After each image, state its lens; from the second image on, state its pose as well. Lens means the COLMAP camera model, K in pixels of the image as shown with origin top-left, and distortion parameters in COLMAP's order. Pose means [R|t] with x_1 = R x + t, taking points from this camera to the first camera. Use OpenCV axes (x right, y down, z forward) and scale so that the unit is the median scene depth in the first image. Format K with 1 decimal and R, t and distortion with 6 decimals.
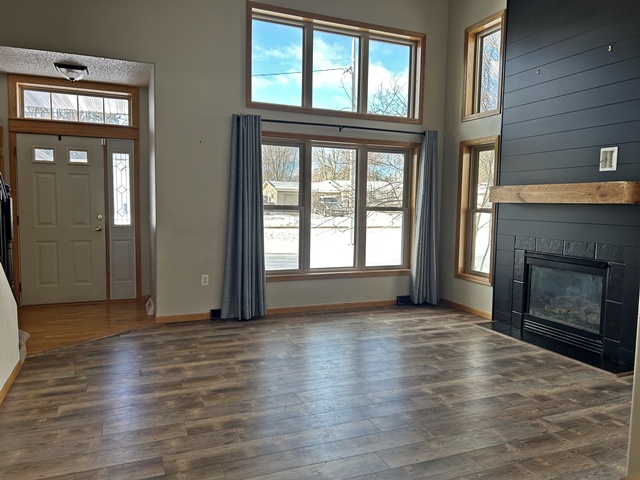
lens RADIAL K [[476.8, 0, 319.5], [0, 476.8, 238.8], [0, 0, 1]] dist [0.061266, -0.053843]
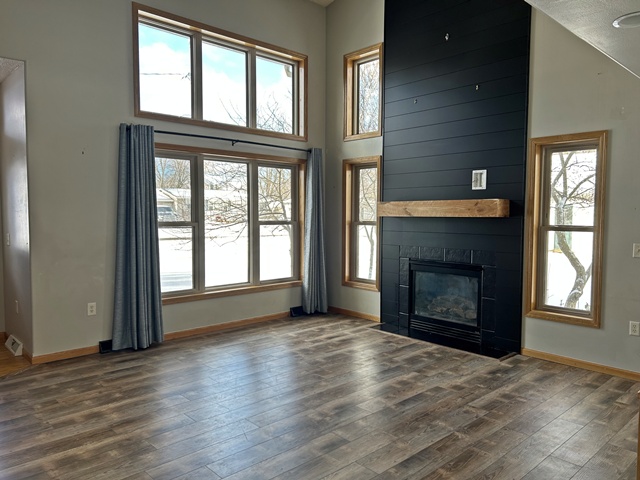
lens RADIAL K [[476.8, 0, 326.8], [0, 476.8, 241.9], [0, 0, 1]] dist [0.061266, -0.053843]
pose [[0.938780, -0.035309, 0.342704, -0.131198], [0.039630, 0.999199, -0.005611, -0.014800], [-0.342231, 0.018849, 0.939427, 0.012691]]
